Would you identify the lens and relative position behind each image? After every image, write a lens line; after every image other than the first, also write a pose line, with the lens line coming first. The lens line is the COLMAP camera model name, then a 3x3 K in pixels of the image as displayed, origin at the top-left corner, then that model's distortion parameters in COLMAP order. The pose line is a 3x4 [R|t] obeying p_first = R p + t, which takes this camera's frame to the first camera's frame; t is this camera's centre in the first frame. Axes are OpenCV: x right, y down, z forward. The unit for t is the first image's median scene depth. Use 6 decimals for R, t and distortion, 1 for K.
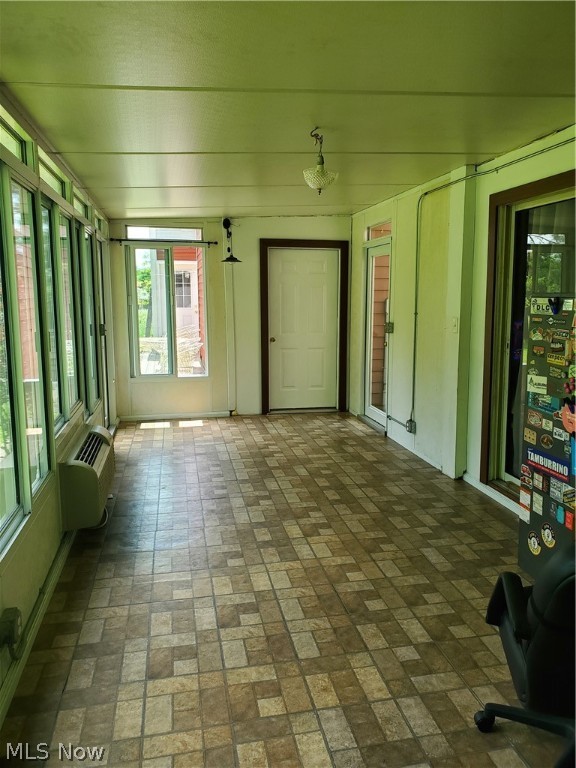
lens RADIAL K [[580.0, 0, 288.5], [0, 580.0, 364.9], [0, 0, 1]] dist [-0.000392, -0.001830]
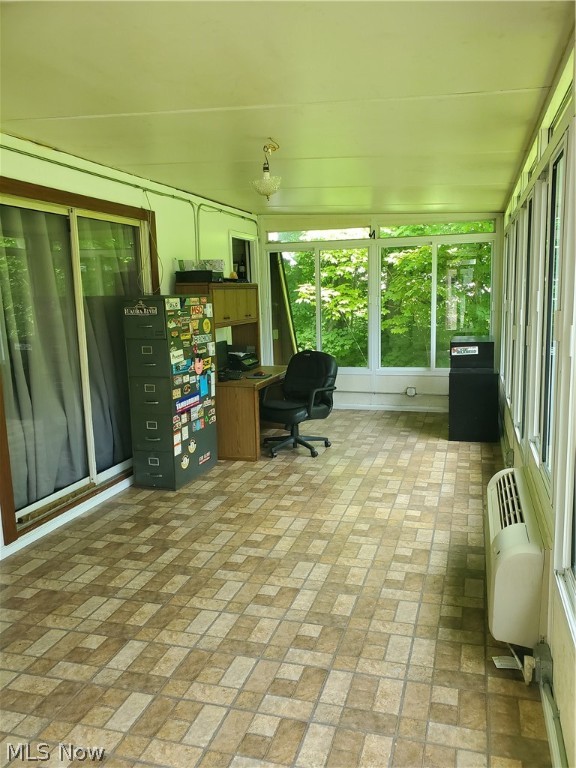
lens RADIAL K [[595.6, 0, 308.9], [0, 595.6, 383.0], [0, 0, 1]] dist [0.095560, -0.000618]
pose [[-0.892598, -0.048509, 0.448236, -0.496265], [0.079690, 0.961566, 0.262754, -0.244024], [-0.443754, 0.270254, -0.854427, 1.910965]]
